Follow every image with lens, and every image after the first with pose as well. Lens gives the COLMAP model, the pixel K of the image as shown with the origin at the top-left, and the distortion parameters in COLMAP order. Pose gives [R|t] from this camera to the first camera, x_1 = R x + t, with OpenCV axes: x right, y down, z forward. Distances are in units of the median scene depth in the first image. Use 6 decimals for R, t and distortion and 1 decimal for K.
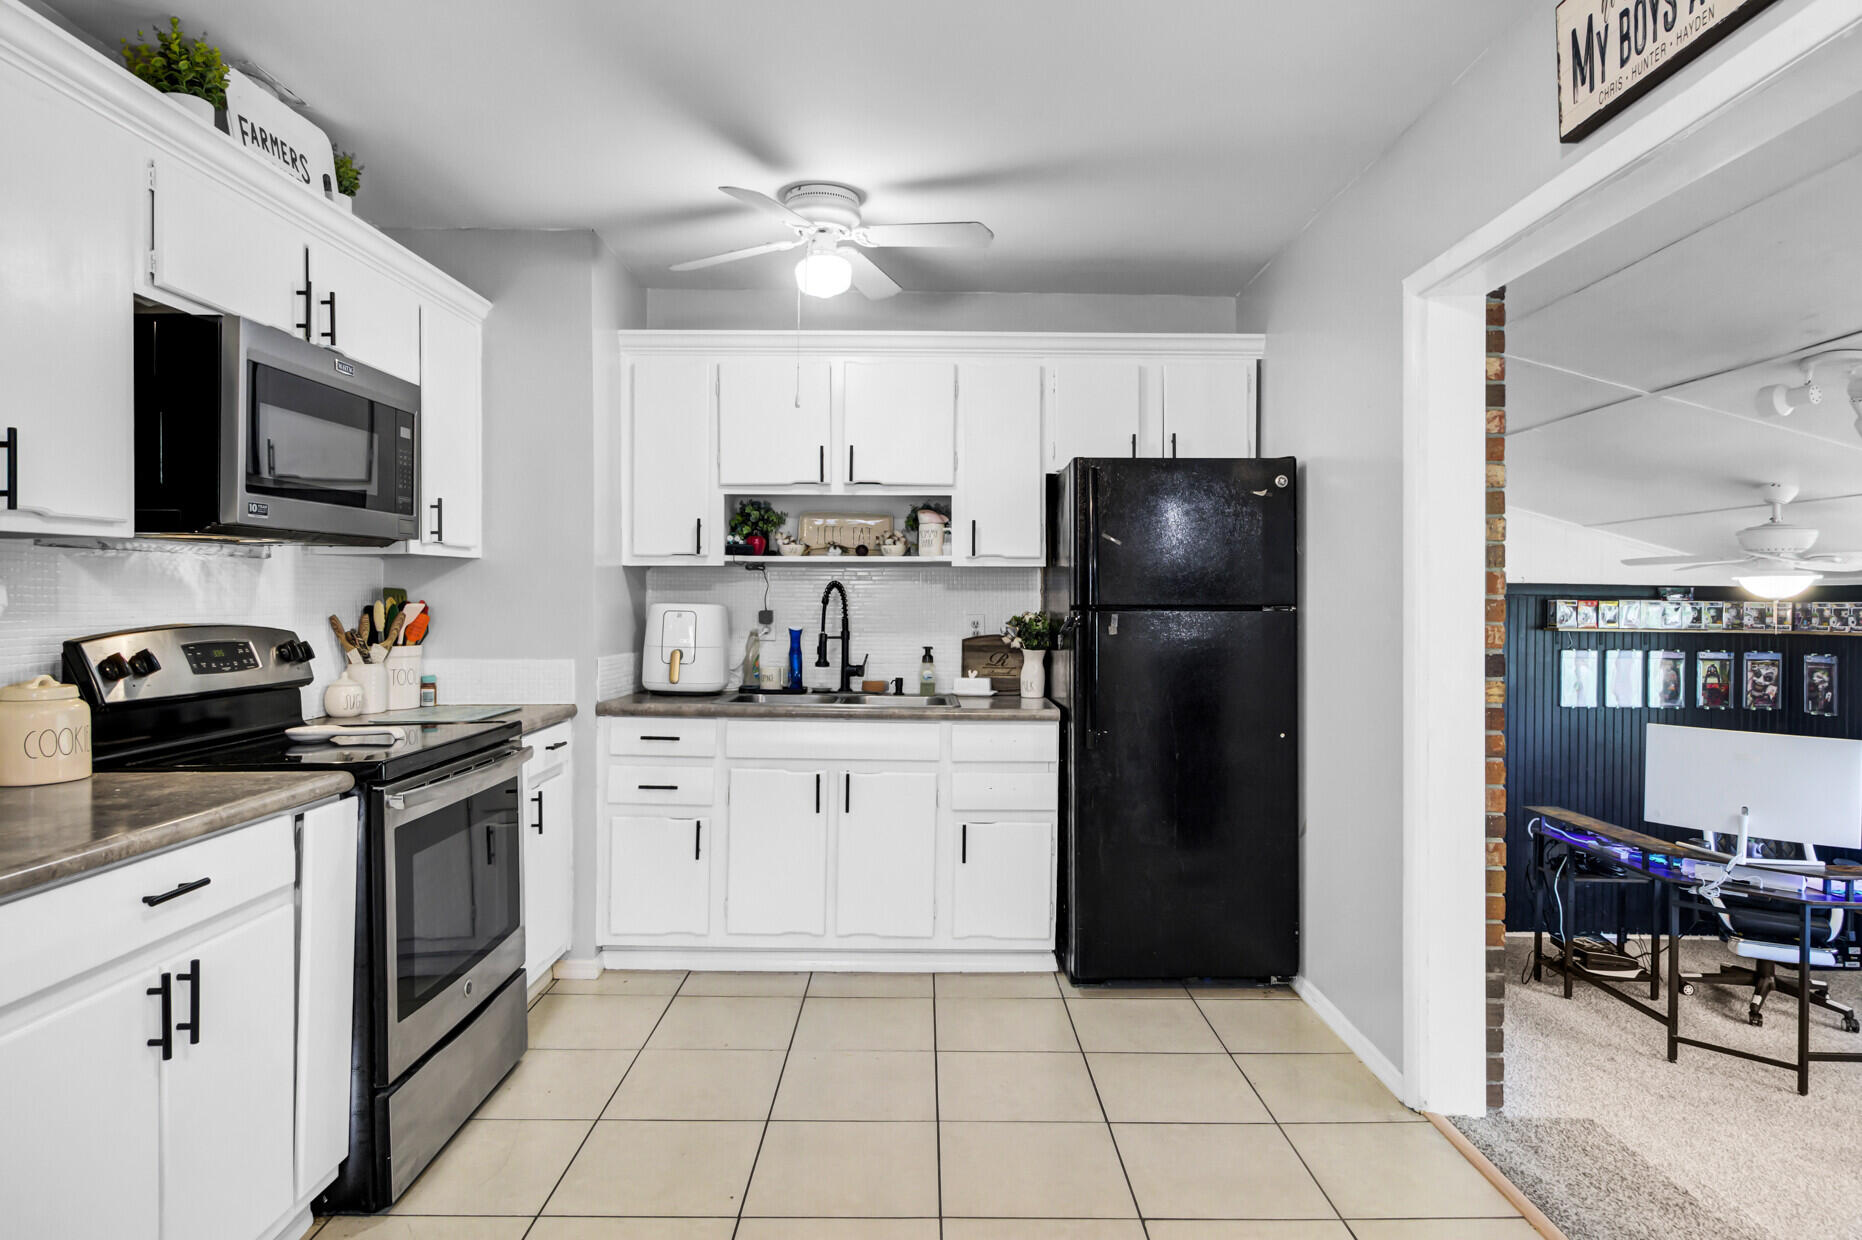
lens RADIAL K [[1090.6, 0, 925.2], [0, 1090.6, 596.5], [0, 0, 1]] dist [-0.003506, 0.004090]
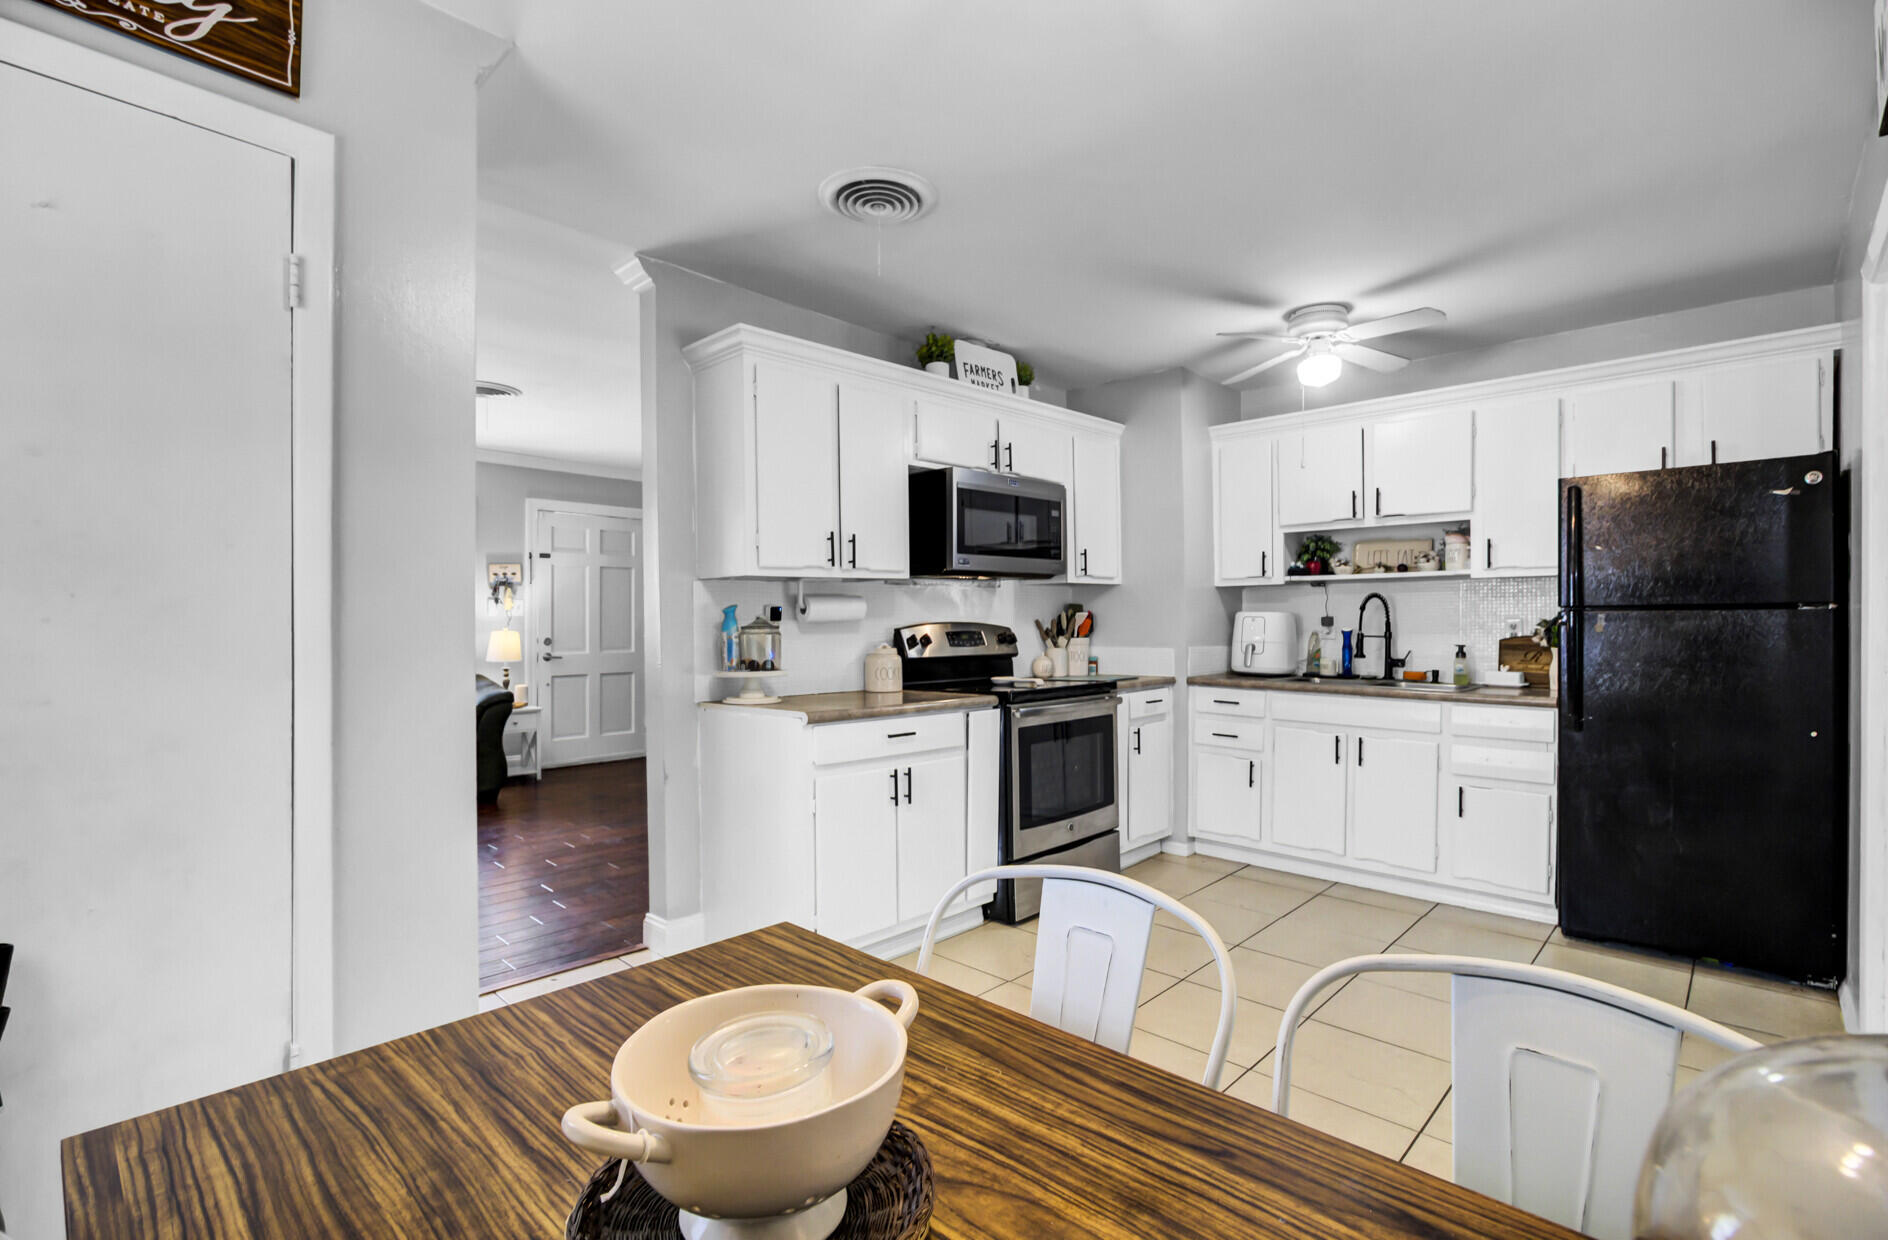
lens RADIAL K [[869.5, 0, 949.7], [0, 869.5, 624.0], [0, 0, 1]] dist [-0.000409, 0.001636]
pose [[0.729038, -0.003855, -0.684462, 0.287531], [0.008551, 0.999957, 0.003477, 0.016856], [0.684419, -0.008388, 0.729040, -0.111491]]
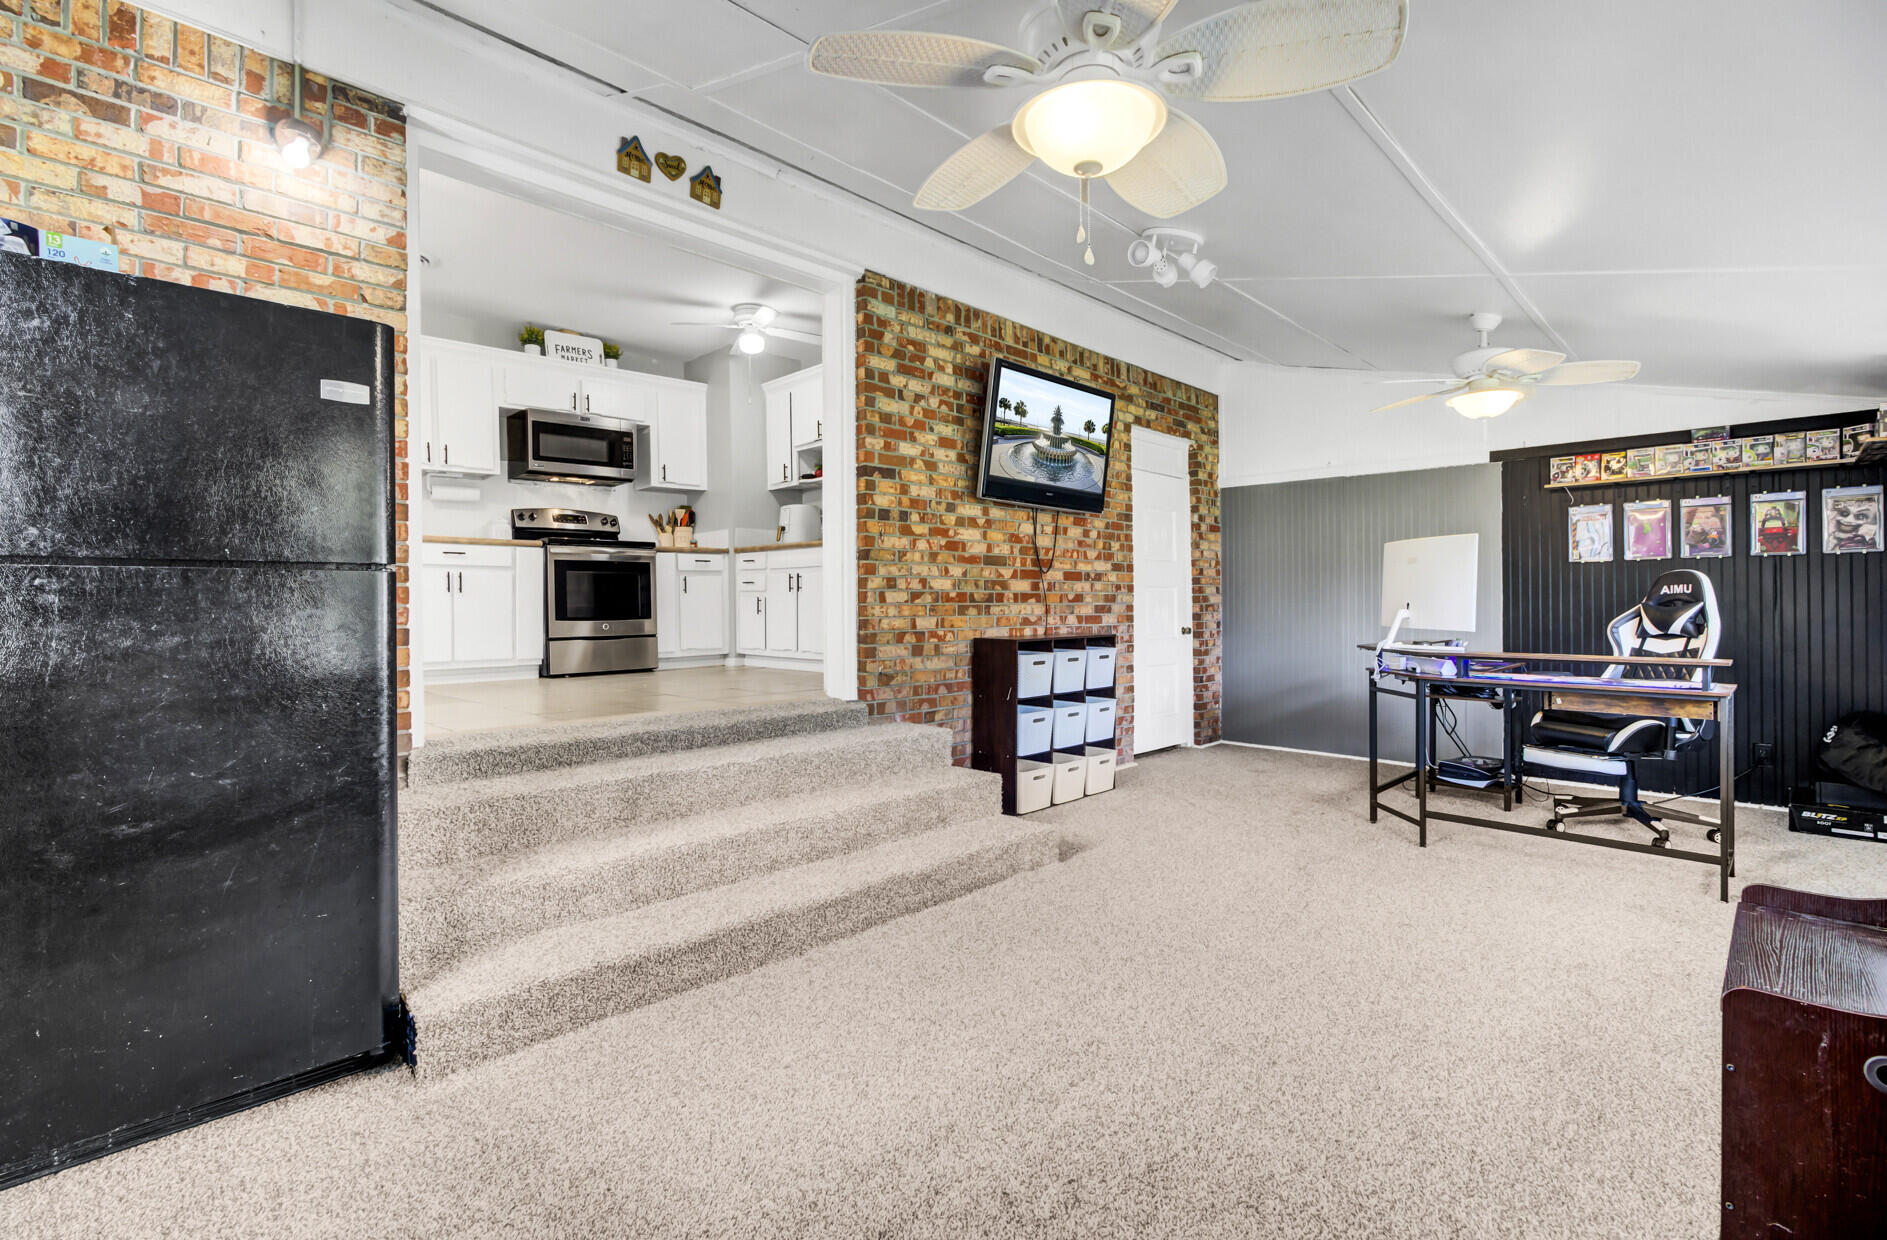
lens RADIAL K [[869.0, 0, 932.1], [0, 869.0, 592.6], [0, 0, 1]] dist [-0.000409, 0.001636]
pose [[0.707651, -0.024025, -0.706153, 1.297904], [0.020843, 0.999697, -0.013126, 0.226488], [0.706254, -0.005429, 0.707937, -0.011091]]
